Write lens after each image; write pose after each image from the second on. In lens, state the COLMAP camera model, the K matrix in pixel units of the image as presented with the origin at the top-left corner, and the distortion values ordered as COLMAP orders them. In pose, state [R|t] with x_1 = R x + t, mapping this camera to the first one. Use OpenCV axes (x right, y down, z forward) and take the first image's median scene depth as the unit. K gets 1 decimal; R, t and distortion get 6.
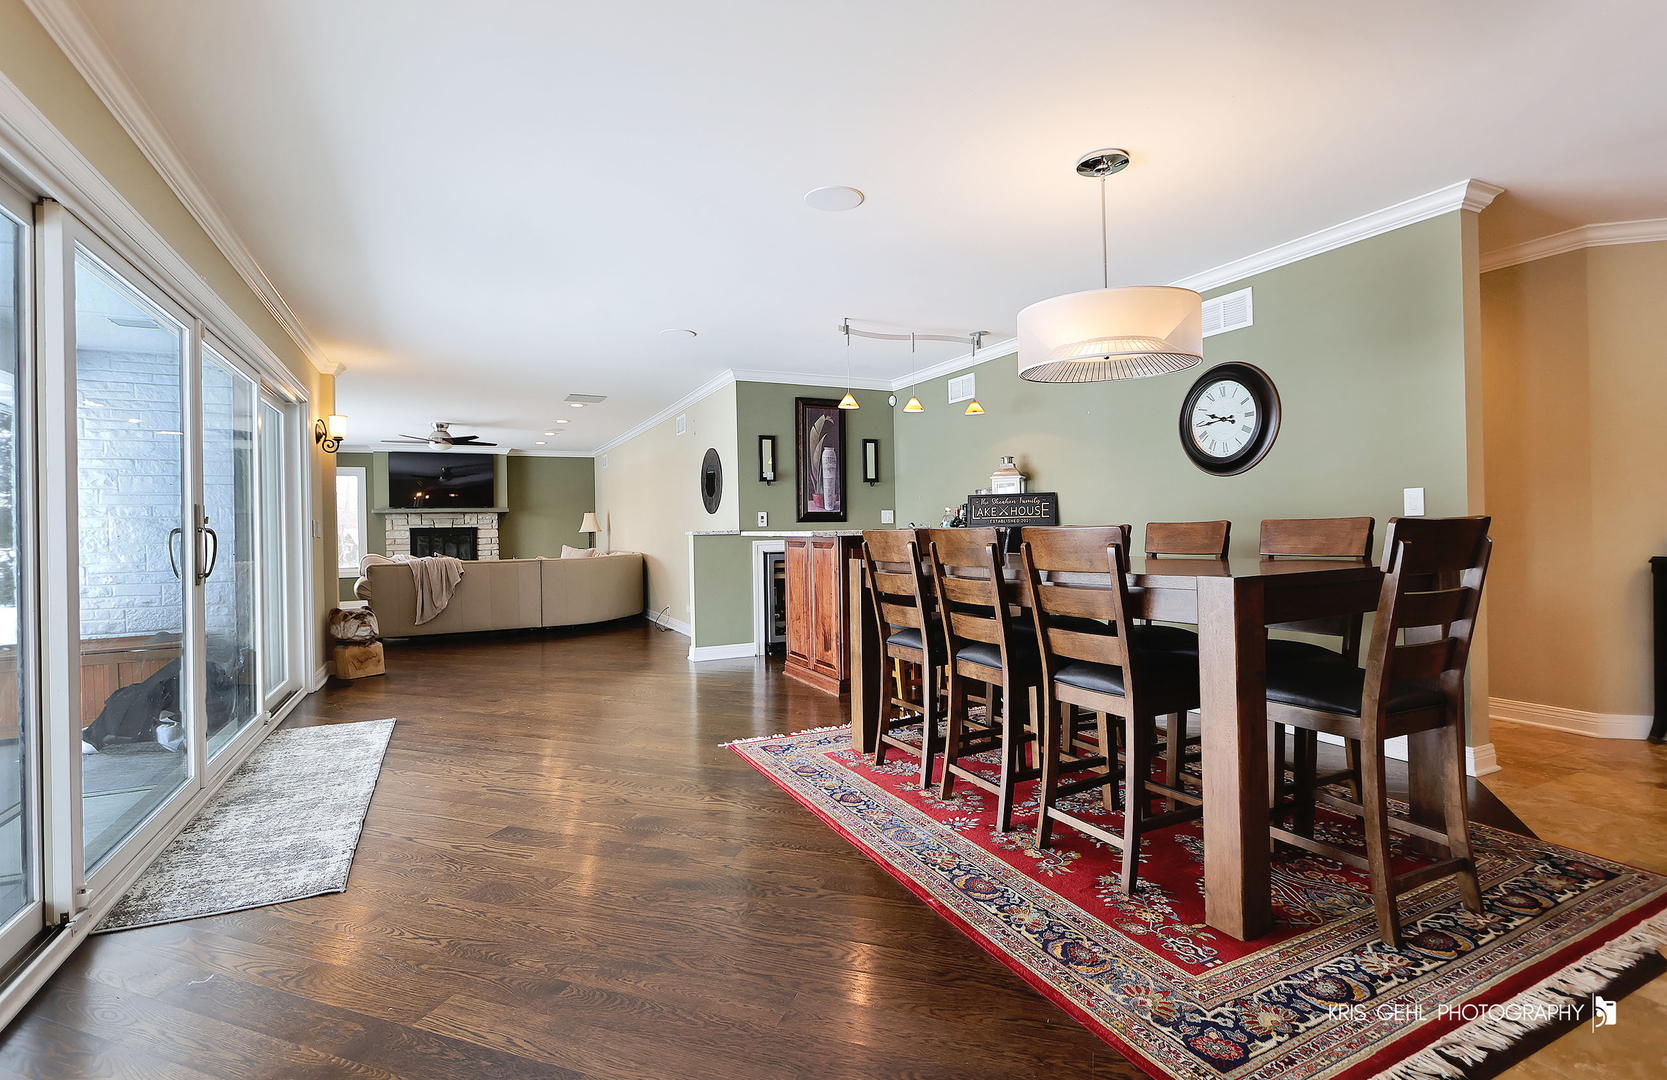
lens RADIAL K [[797.0, 0, 838.7], [0, 797.0, 529.9], [0, 0, 1]] dist [-0.021144, 0.000001]
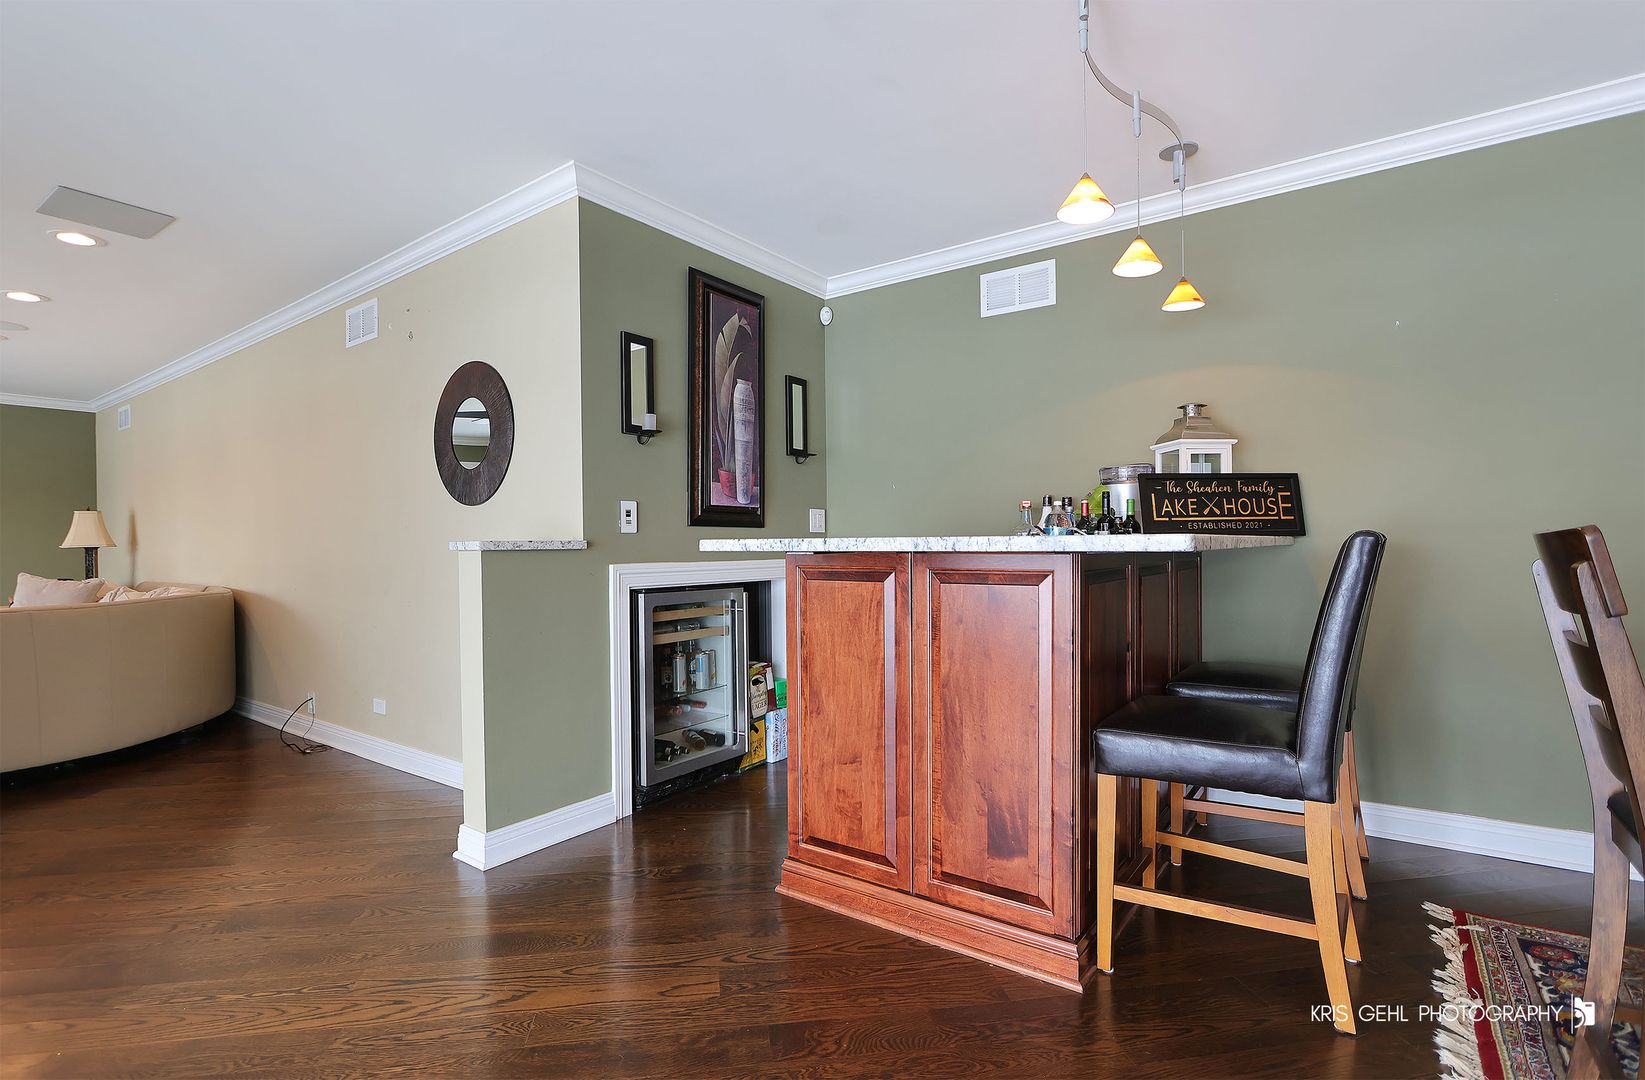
lens RADIAL K [[770.5, 0, 823.2], [0, 770.5, 549.9], [0, 0, 1]] dist [-0.017471, 0.001325]
pose [[0.880726, 0.004605, 0.473603, -0.202169], [-0.003889, 0.999989, -0.002490, 0.005966], [-0.473610, 0.000352, 0.880735, 0.548006]]
